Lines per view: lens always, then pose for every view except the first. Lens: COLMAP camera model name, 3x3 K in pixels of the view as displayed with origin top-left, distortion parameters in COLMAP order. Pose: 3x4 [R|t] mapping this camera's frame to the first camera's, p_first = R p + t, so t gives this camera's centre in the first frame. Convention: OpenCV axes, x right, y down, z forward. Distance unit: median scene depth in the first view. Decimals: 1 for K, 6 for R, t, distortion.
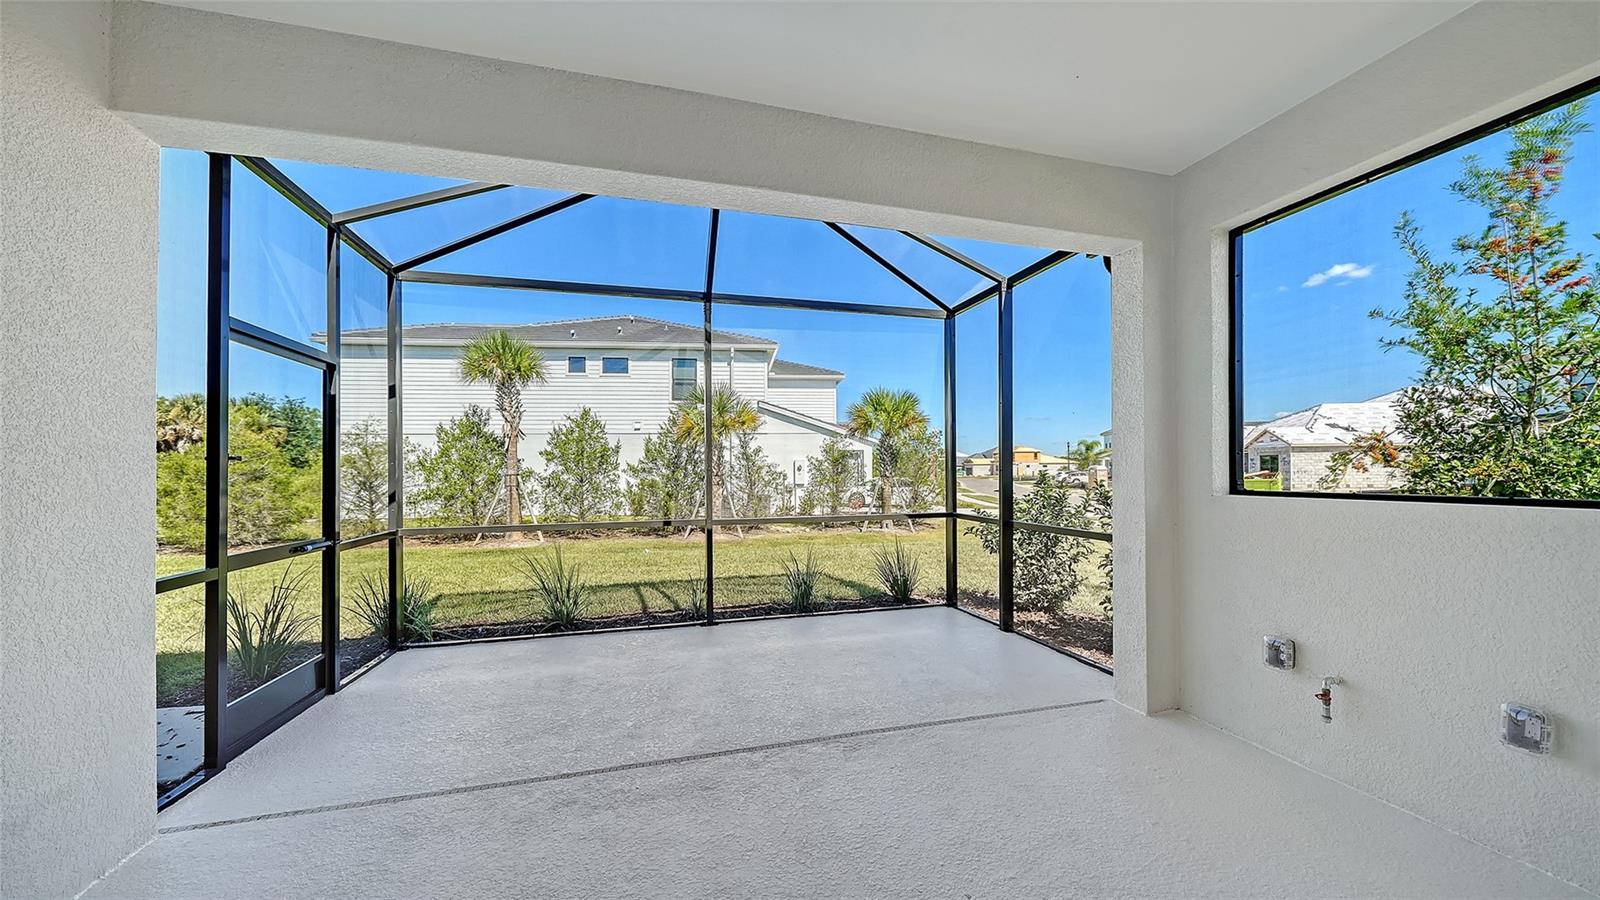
lens RADIAL K [[552.5, 0, 787.2], [0, 552.5, 462.8], [0, 0, 1]] dist [-0.007399, -0.000904]
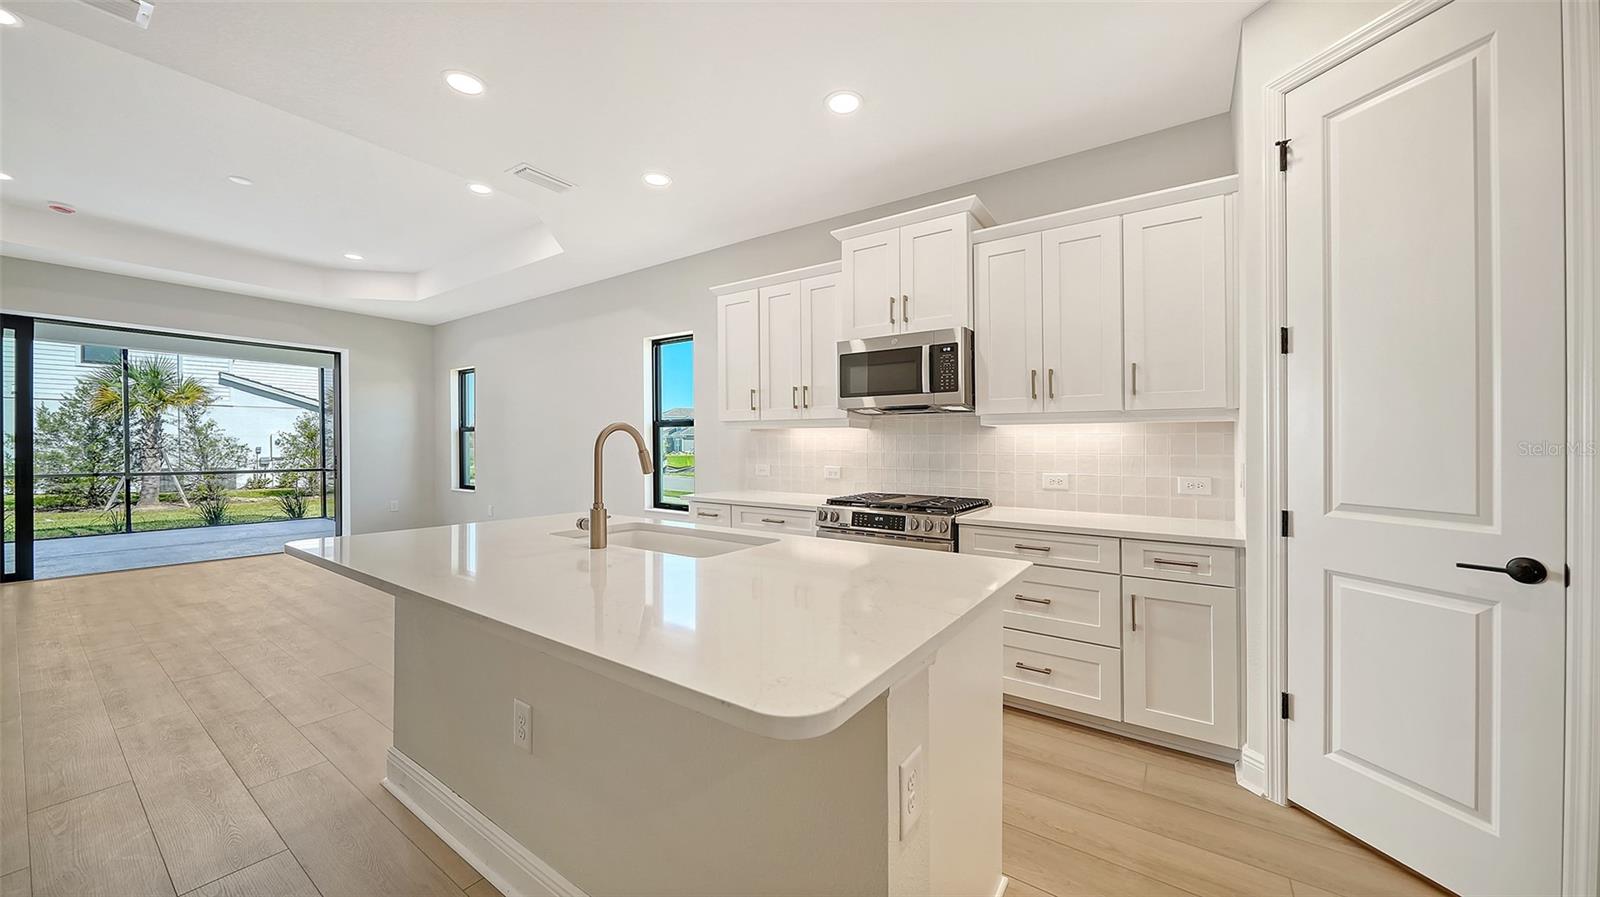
lens RADIAL K [[552.5, 0, 773.3], [0, 552.5, 463.5], [0, 0, 1]] dist [-0.007399, -0.000904]
pose [[0.766109, -0.007694, 0.642665, 0.103137], [-0.020572, 0.999122, 0.036485, -0.009428], [-0.642382, -0.041173, 0.765278, -0.511342]]
